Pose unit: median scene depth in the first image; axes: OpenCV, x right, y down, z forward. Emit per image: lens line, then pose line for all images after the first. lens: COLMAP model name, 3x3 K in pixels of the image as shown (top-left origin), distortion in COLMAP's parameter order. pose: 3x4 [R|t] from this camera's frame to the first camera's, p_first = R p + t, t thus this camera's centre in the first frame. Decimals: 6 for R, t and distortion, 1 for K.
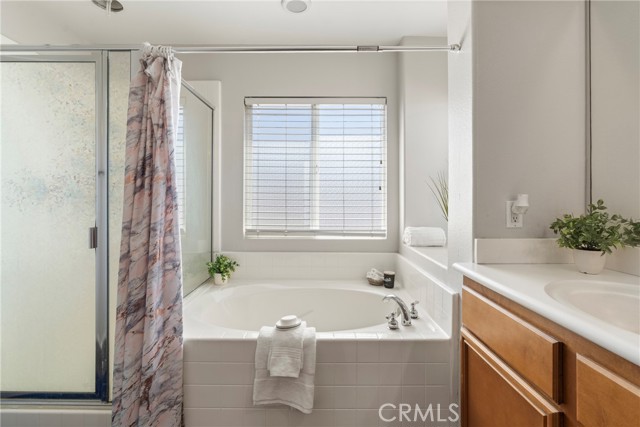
lens RADIAL K [[293.4, 0, 316.2], [0, 293.4, 199.8], [0, 0, 1]] dist [-0.012117, 0.002794]
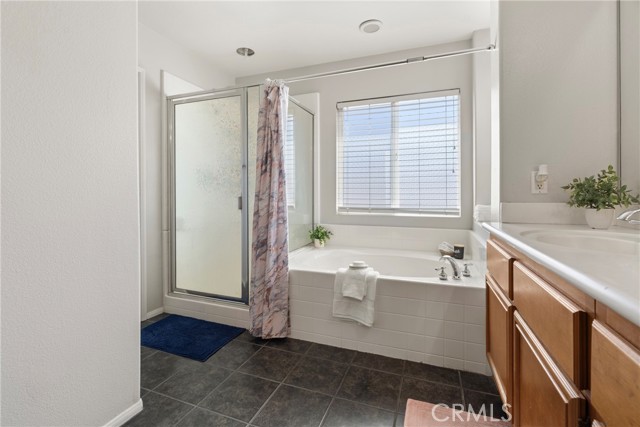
lens RADIAL K [[293.4, 0, 320.2], [0, 293.4, 190.6], [0, 0, 1]] dist [-0.012117, 0.002794]
pose [[0.935723, -0.008334, -0.352637, 0.237807], [0.003195, 0.999880, -0.015152, 0.087843], [0.352721, 0.013051, 0.935638, -0.376377]]
